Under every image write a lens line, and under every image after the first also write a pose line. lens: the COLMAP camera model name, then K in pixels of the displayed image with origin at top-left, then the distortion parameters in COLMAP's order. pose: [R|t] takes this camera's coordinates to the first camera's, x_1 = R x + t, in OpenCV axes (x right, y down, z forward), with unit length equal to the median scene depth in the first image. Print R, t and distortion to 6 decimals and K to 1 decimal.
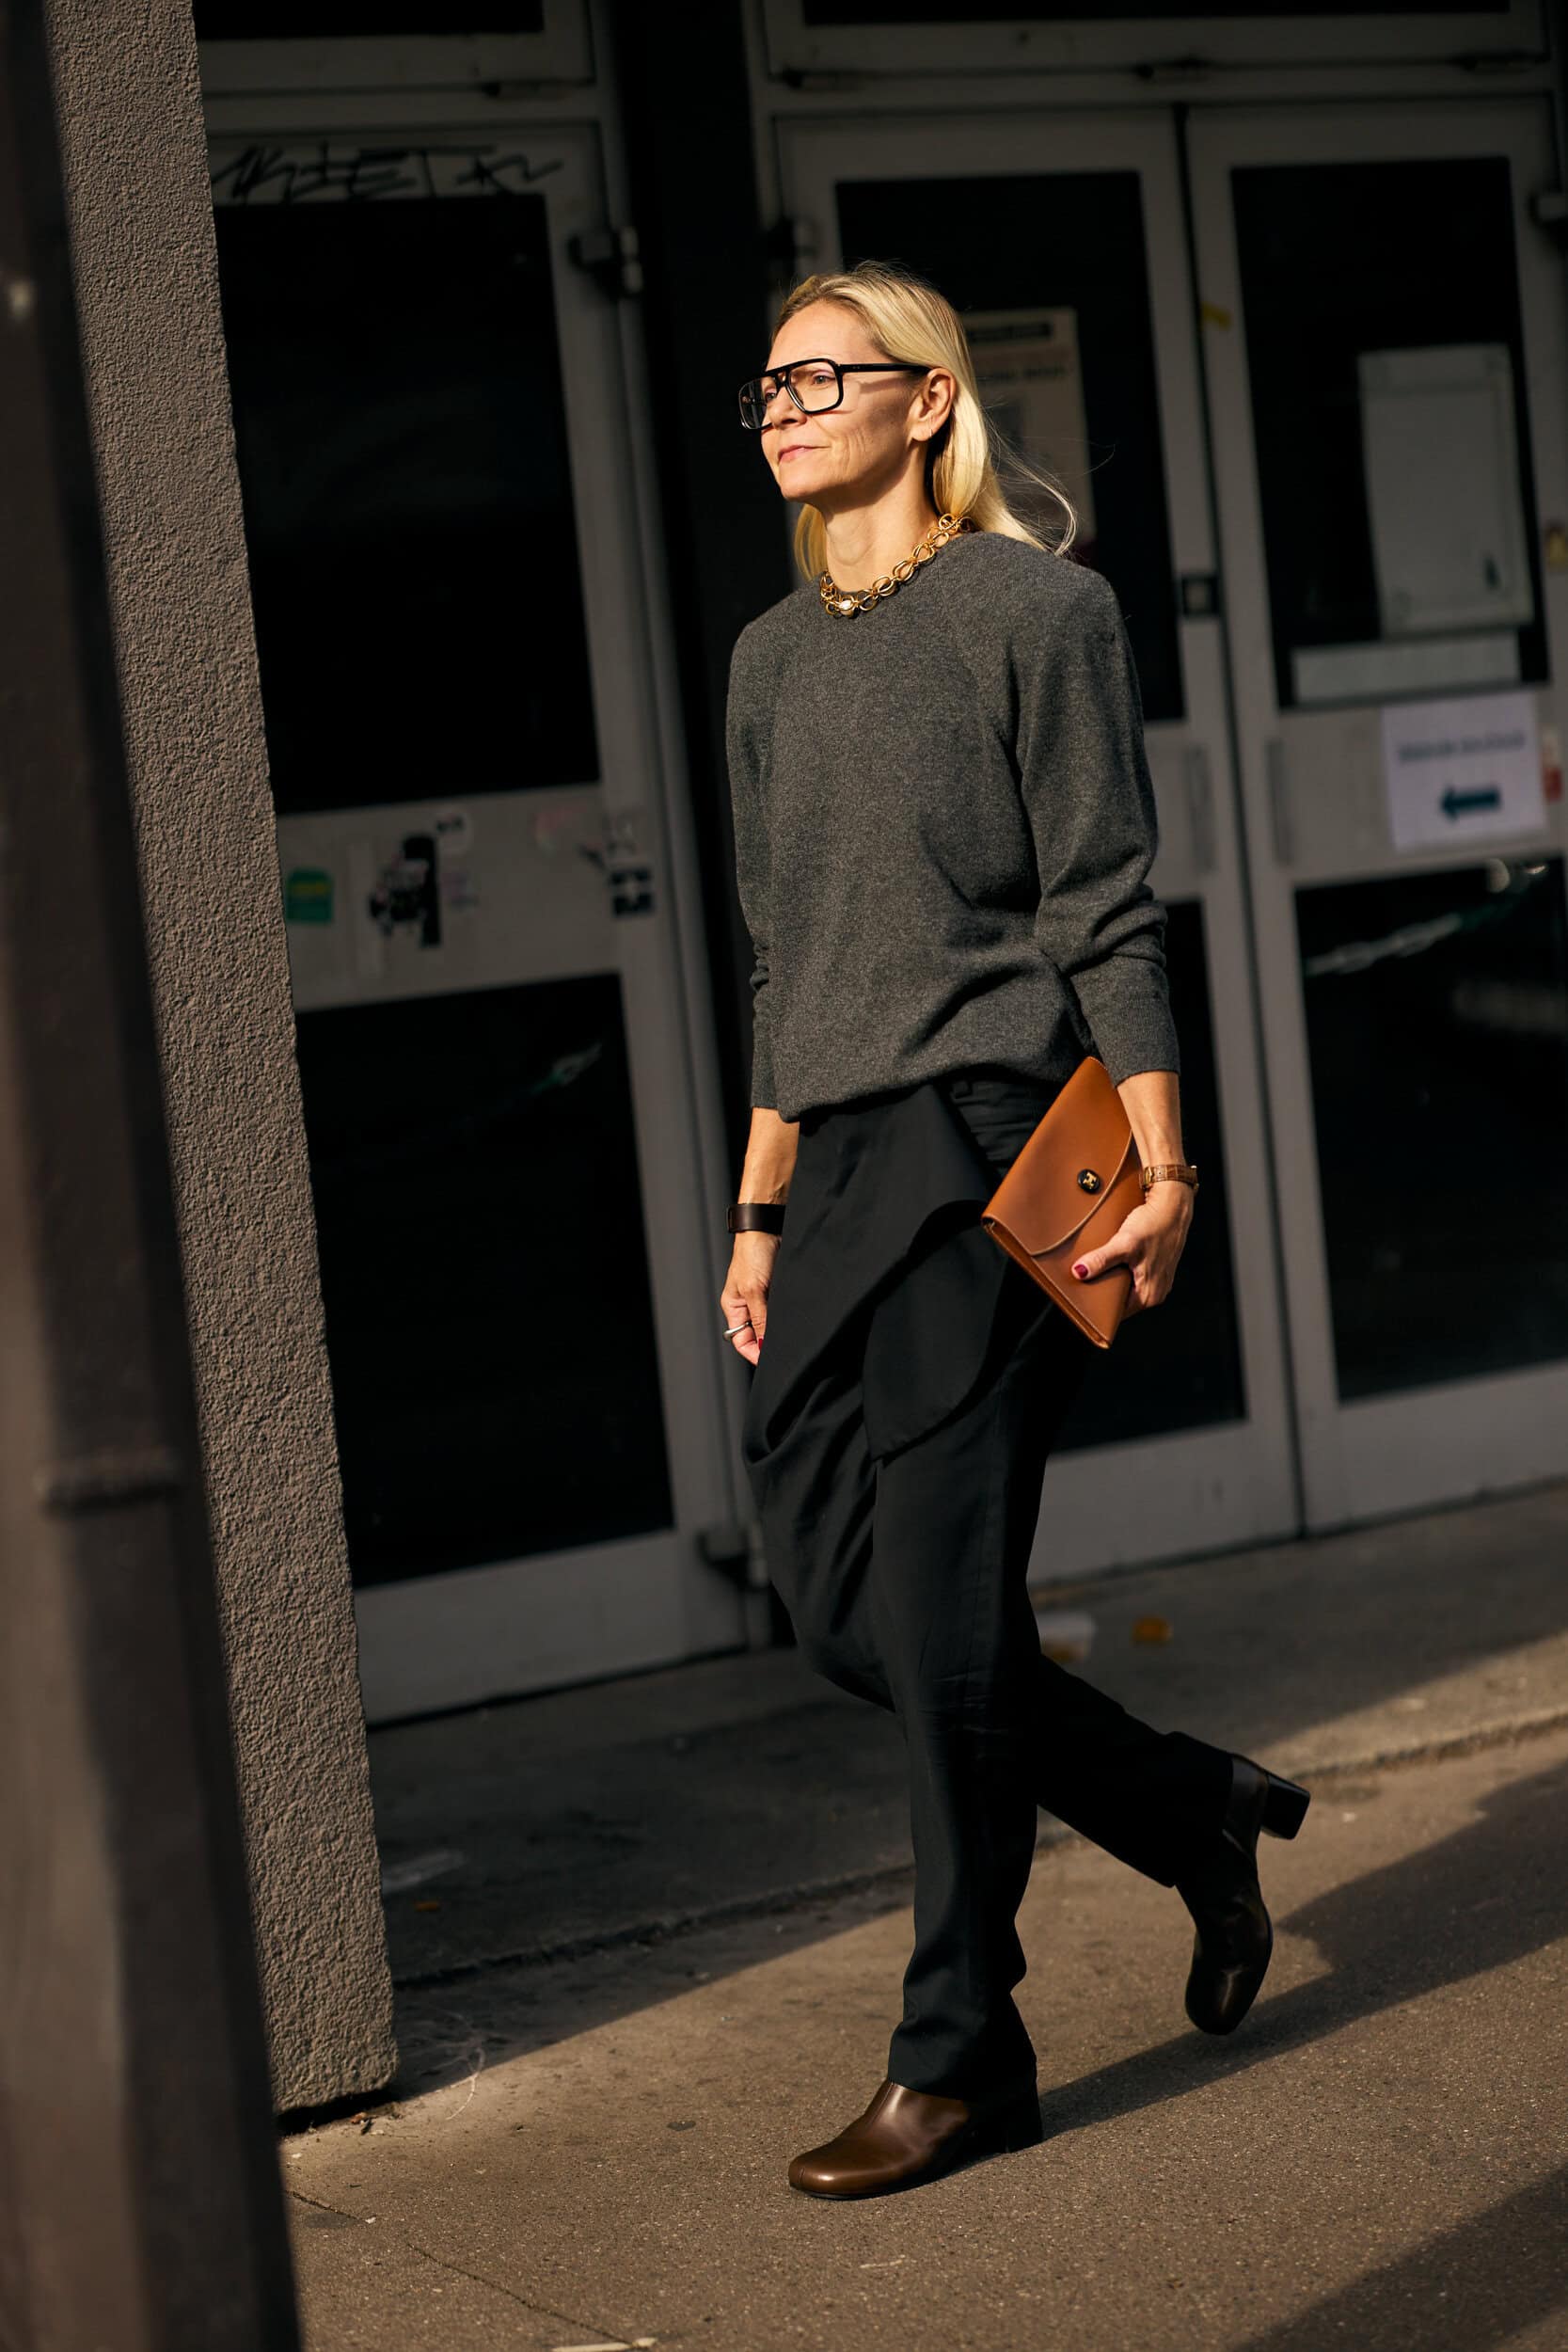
lens RADIAL K [[5658.7, 0, 787.5], [0, 5658.7, 1207.2], [0, 0, 1]] dist [0.073152, -0.827313]
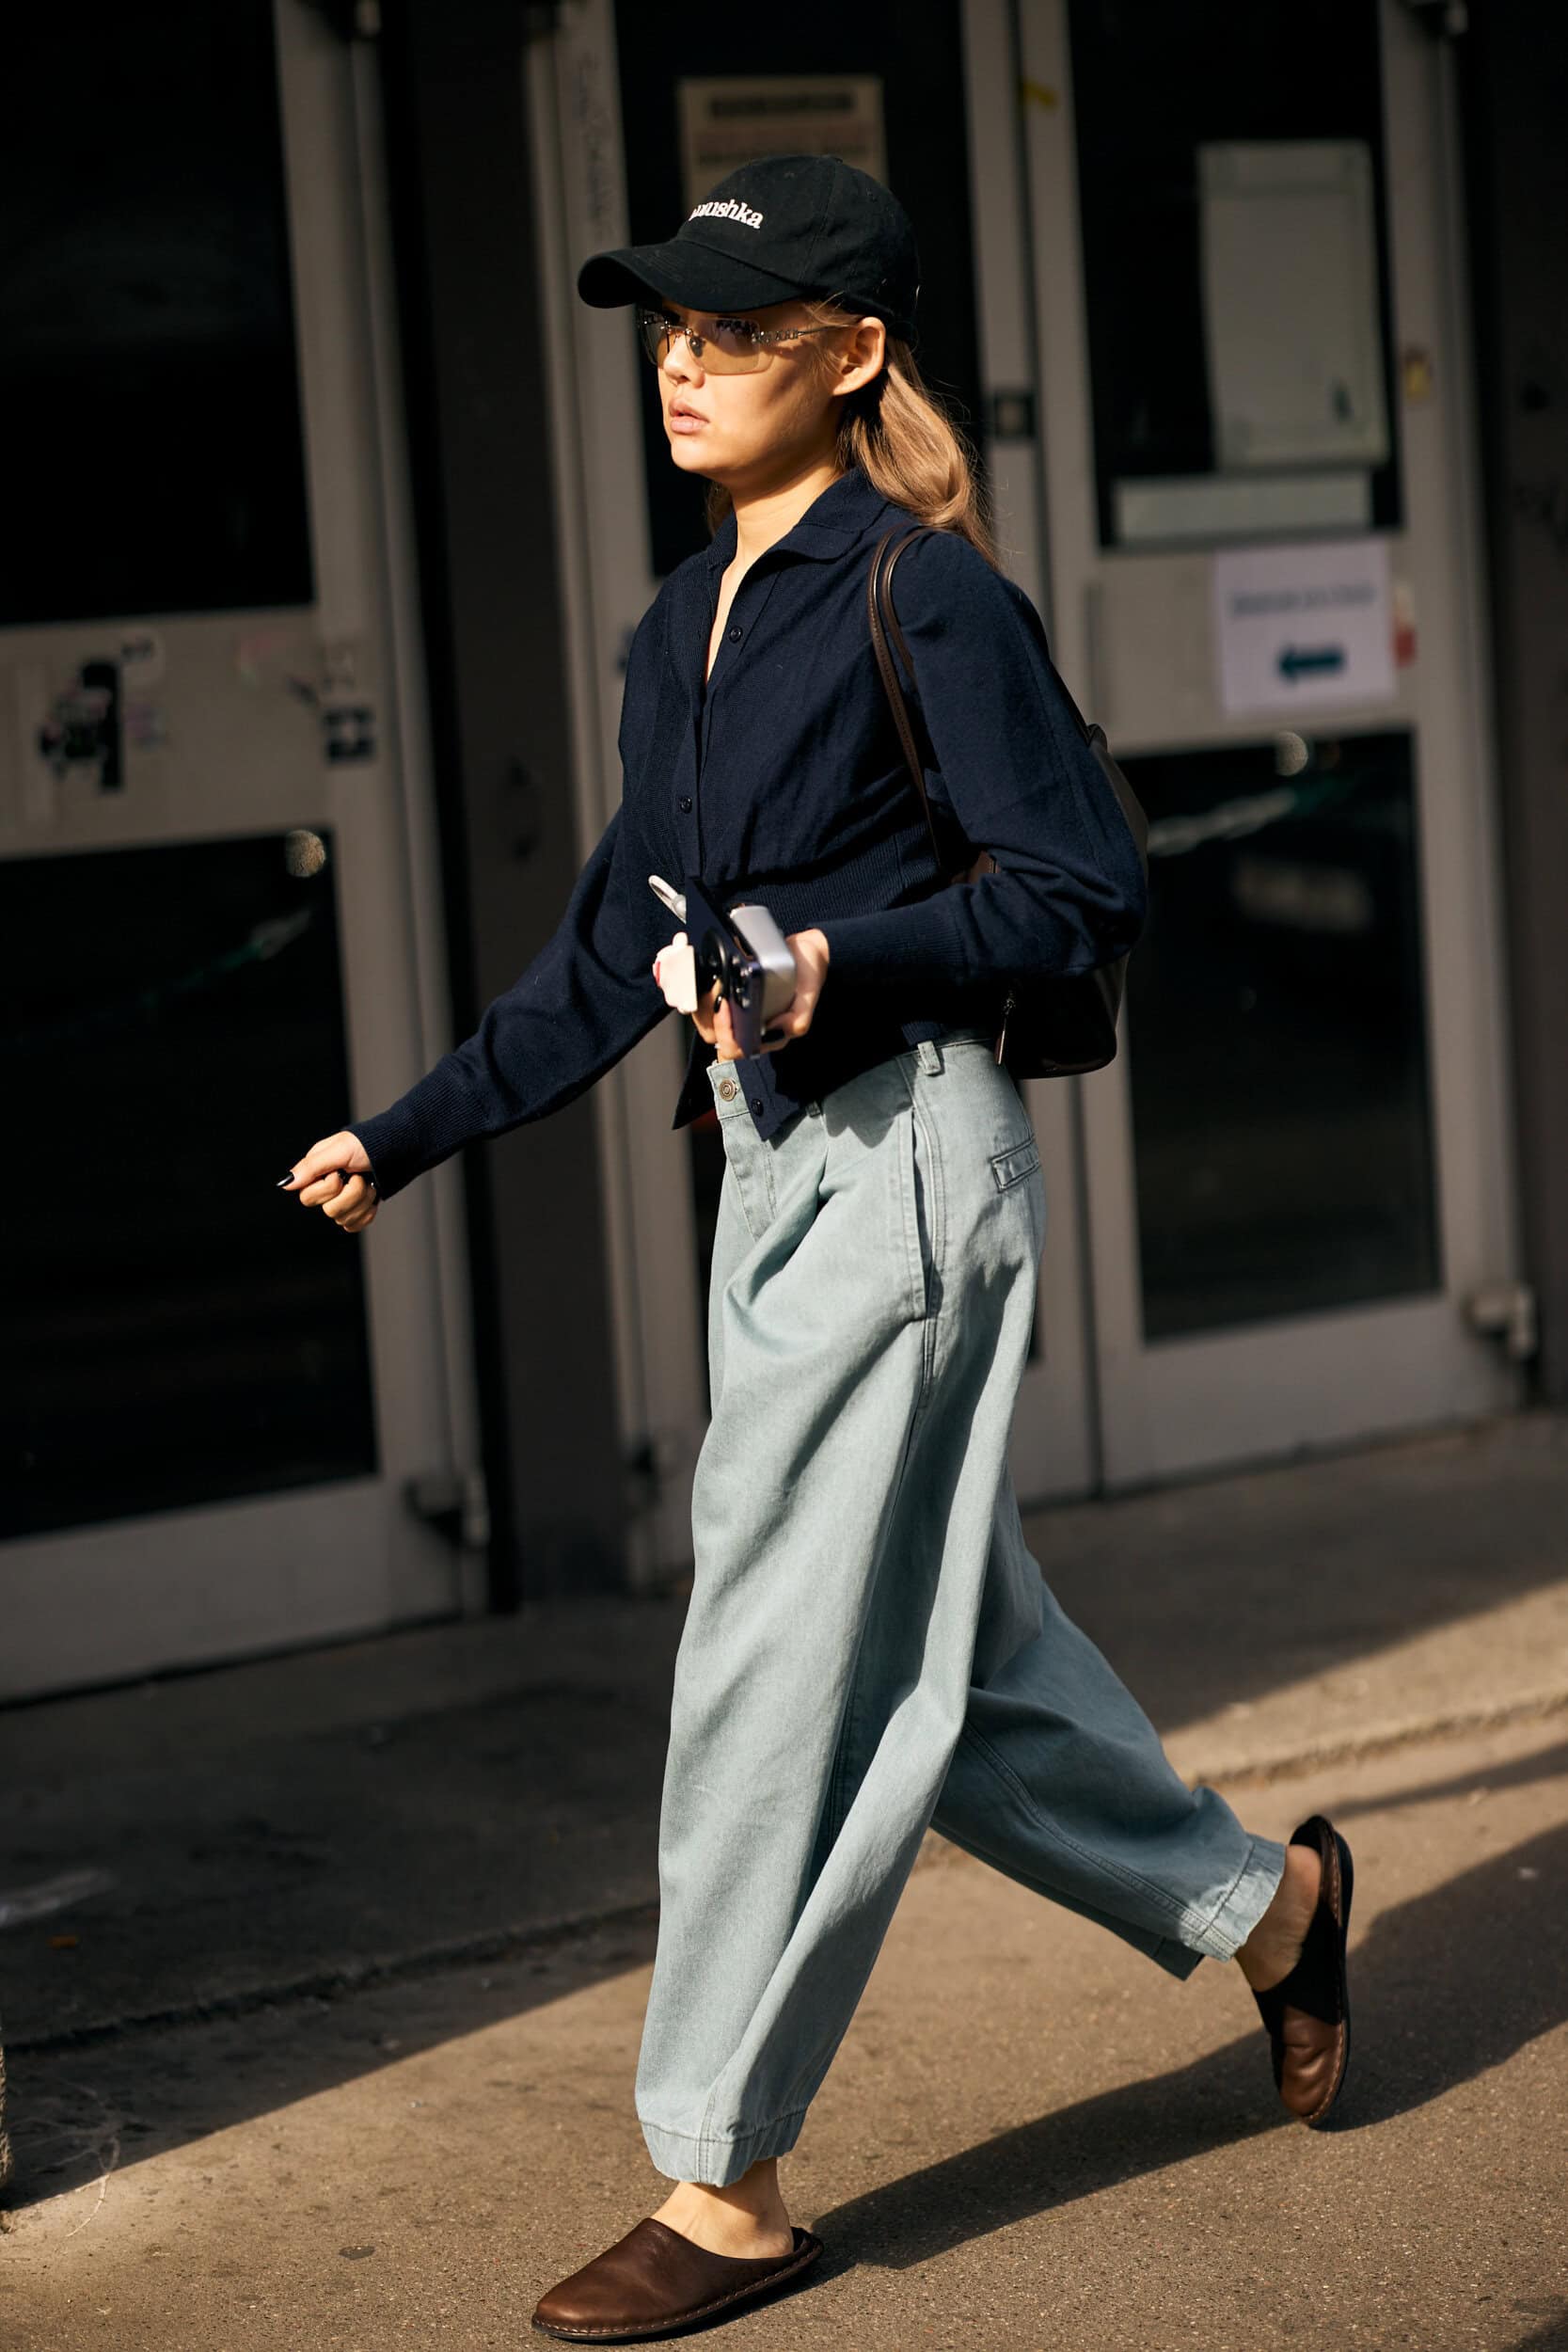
lens RADIAL K [[5658.7, 0, 787.5], [0, 5658.7, 1207.2], [0, 0, 1]] dist [0.073152, -0.827313]
pose [[0.998553, 0.026340, 0.046891, 0.000739], [-0.027400, 0.999380, 0.022114, -0.006049], [-0.046280, -0.023367, 0.998655, 0.170645]]
